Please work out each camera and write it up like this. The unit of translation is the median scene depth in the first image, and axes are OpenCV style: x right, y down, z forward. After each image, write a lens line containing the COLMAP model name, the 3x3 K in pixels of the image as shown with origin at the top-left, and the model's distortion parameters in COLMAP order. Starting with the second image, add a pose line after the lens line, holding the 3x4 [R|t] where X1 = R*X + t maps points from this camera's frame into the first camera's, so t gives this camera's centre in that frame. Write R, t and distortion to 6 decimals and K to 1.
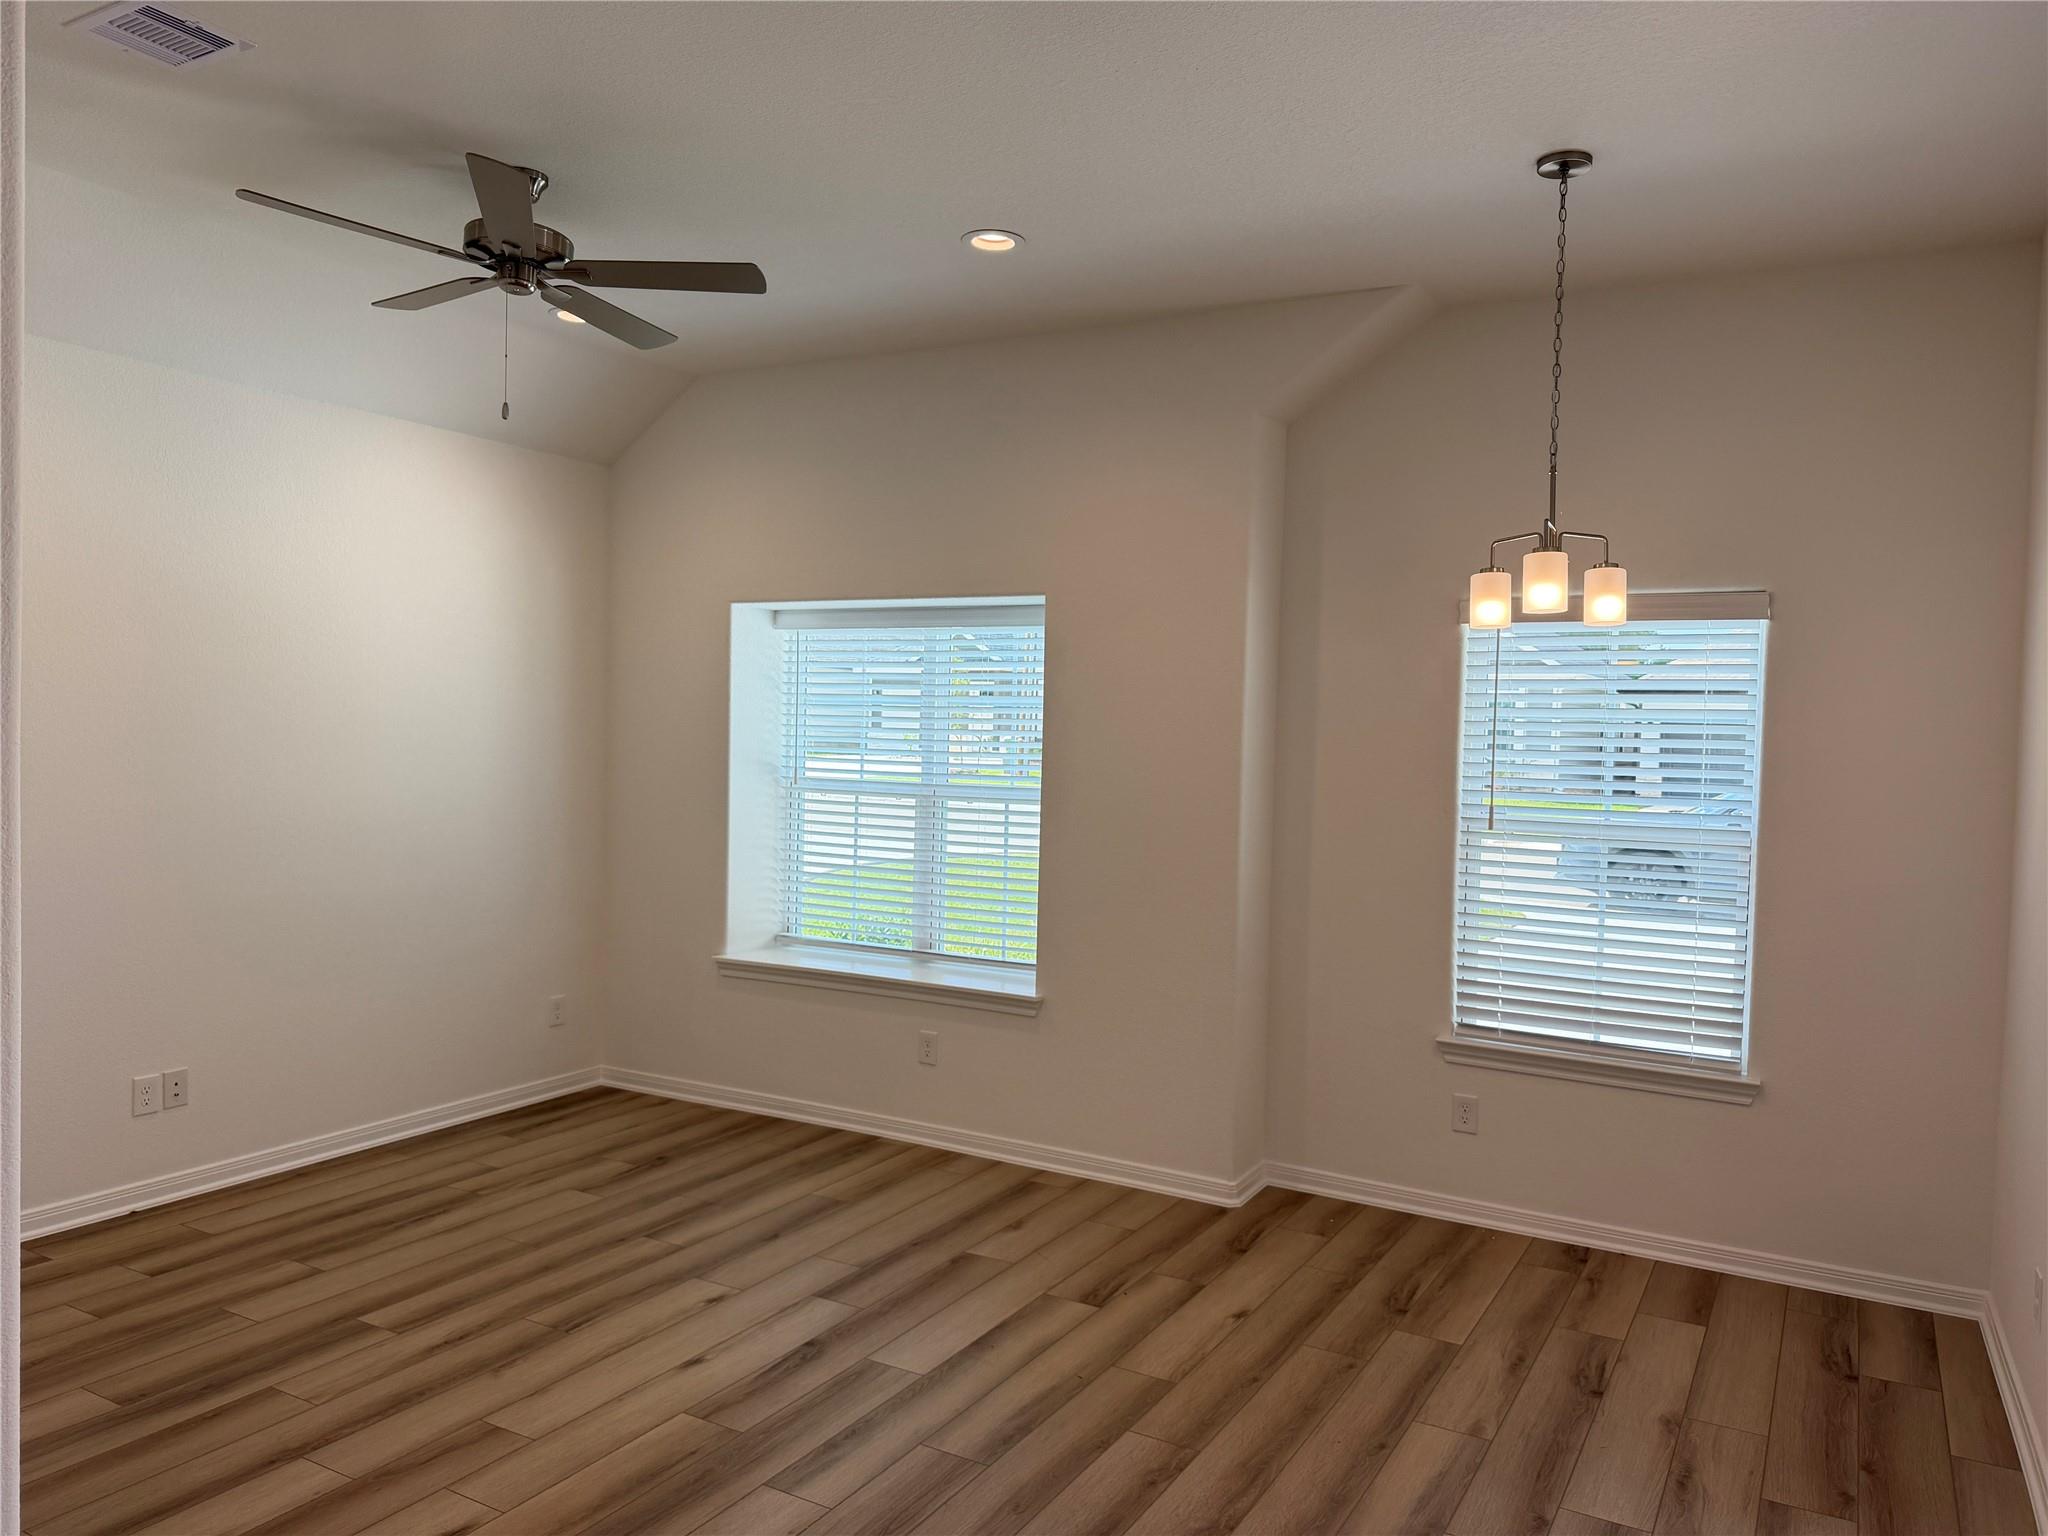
lens RADIAL K [[1450.9, 0, 1052.0], [0, 1450.9, 768.5], [0, 0, 1]] dist [0.086320, -0.116540]
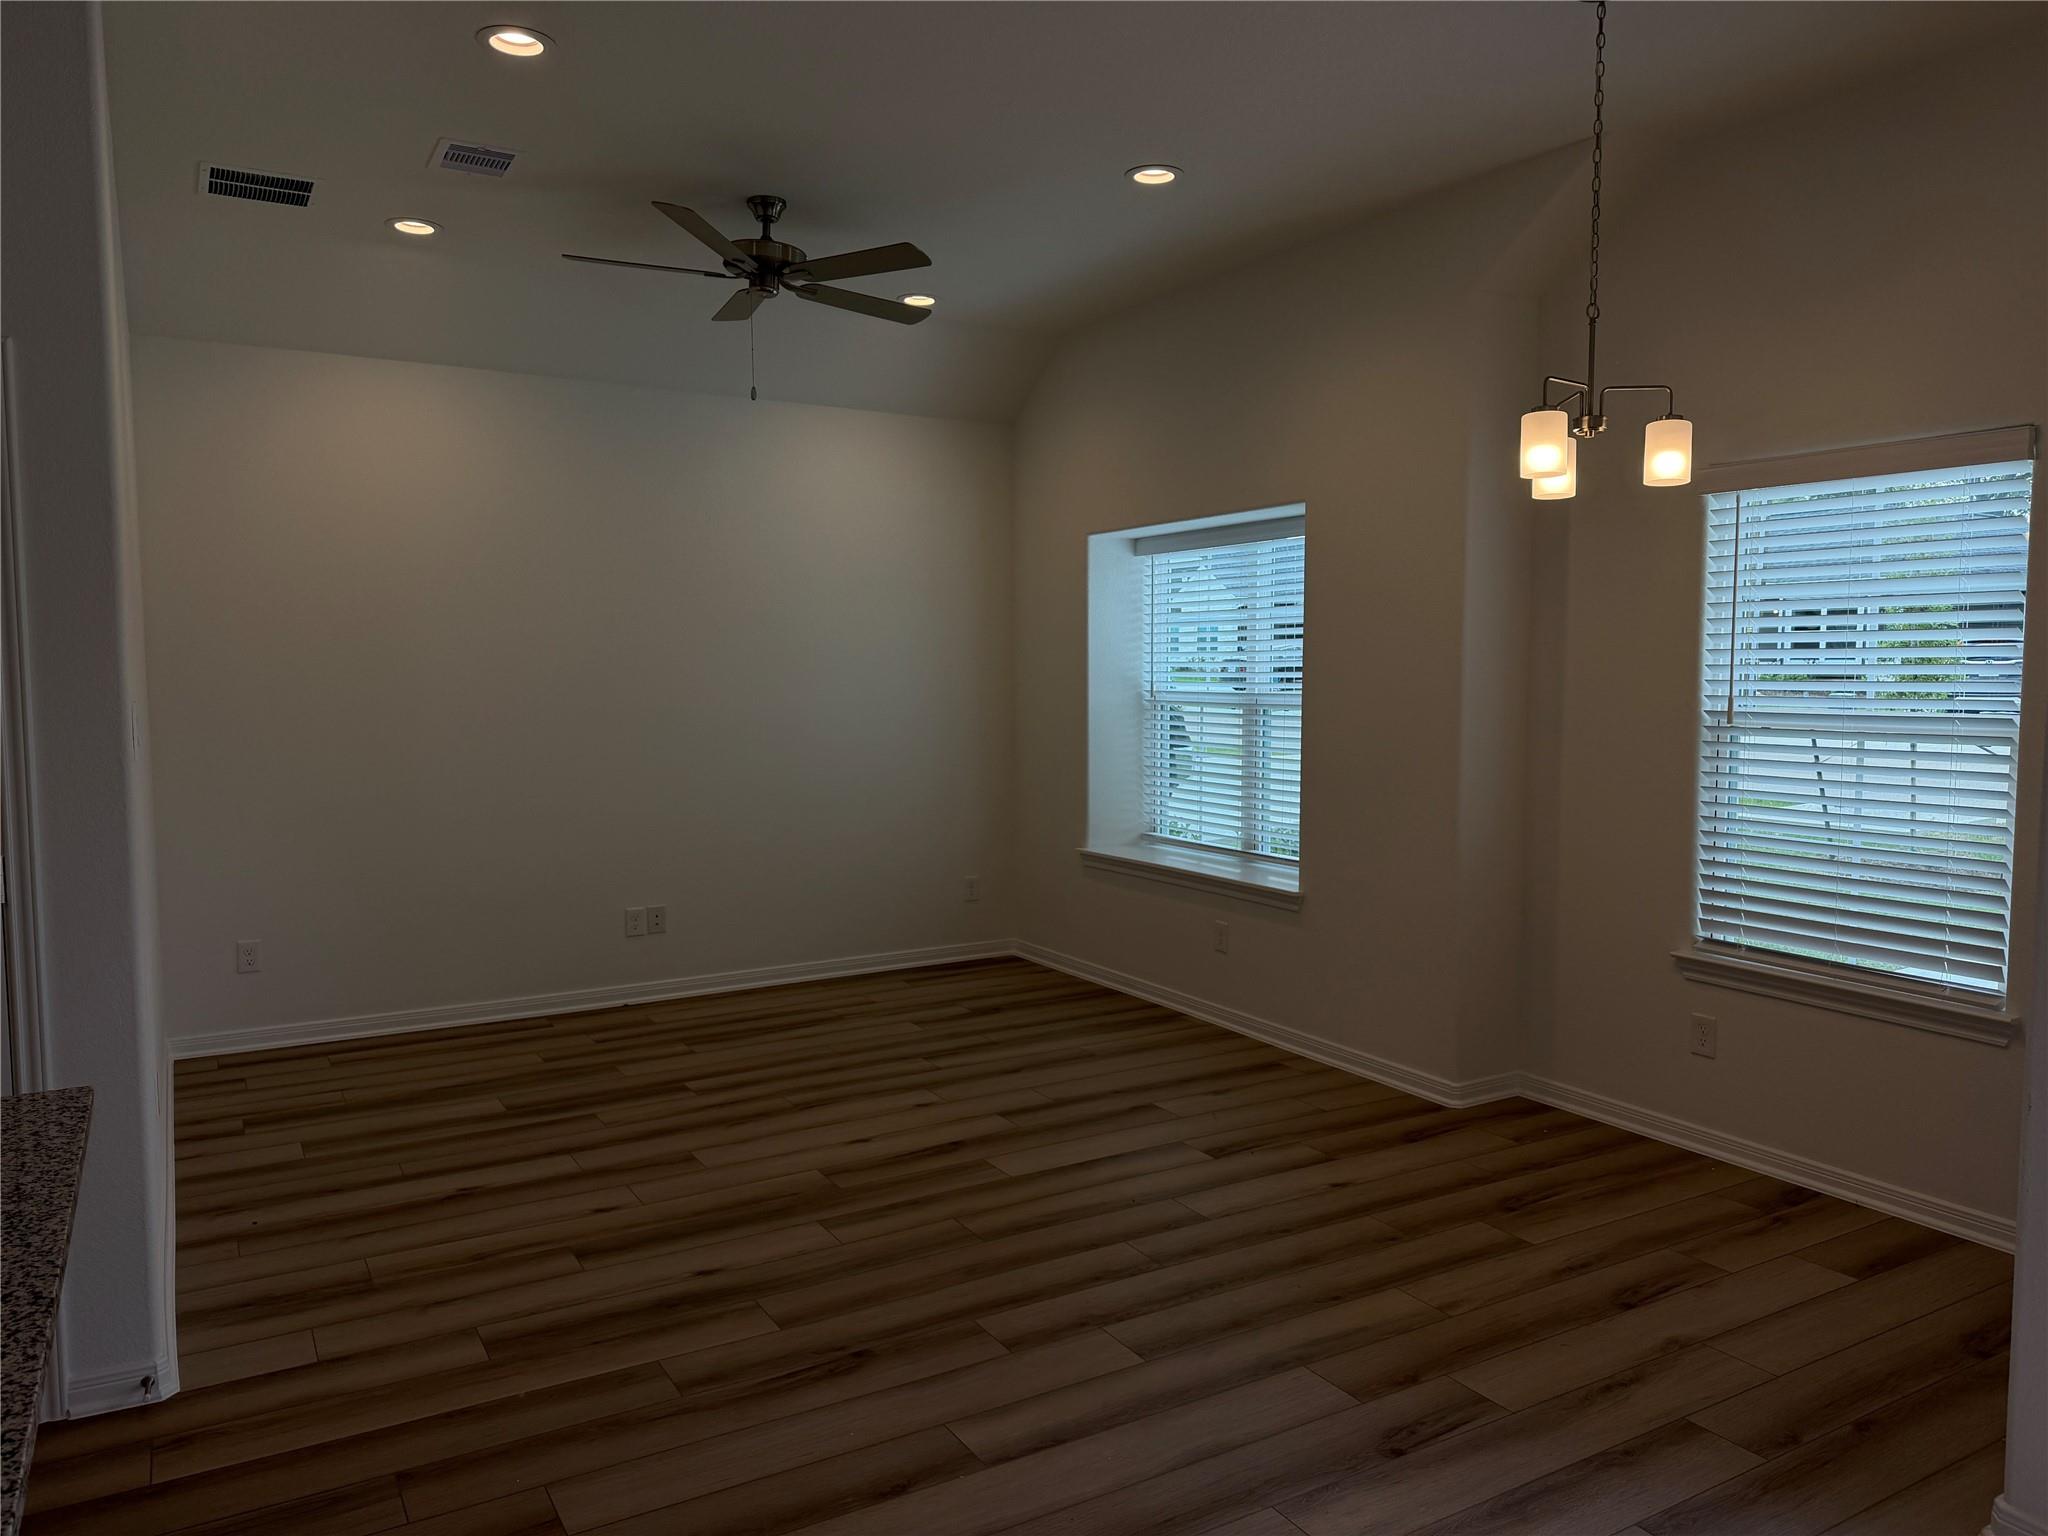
lens RADIAL K [[1450.9, 0, 1052.0], [0, 1450.9, 768.5], [0, 0, 1]] dist [0.086320, -0.116540]
pose [[0.867455, 0.007713, -0.497455, 0.409969], [0.010855, 0.999348, 0.034423, 0.035441], [0.497396, -0.035260, 0.866807, 0.010369]]
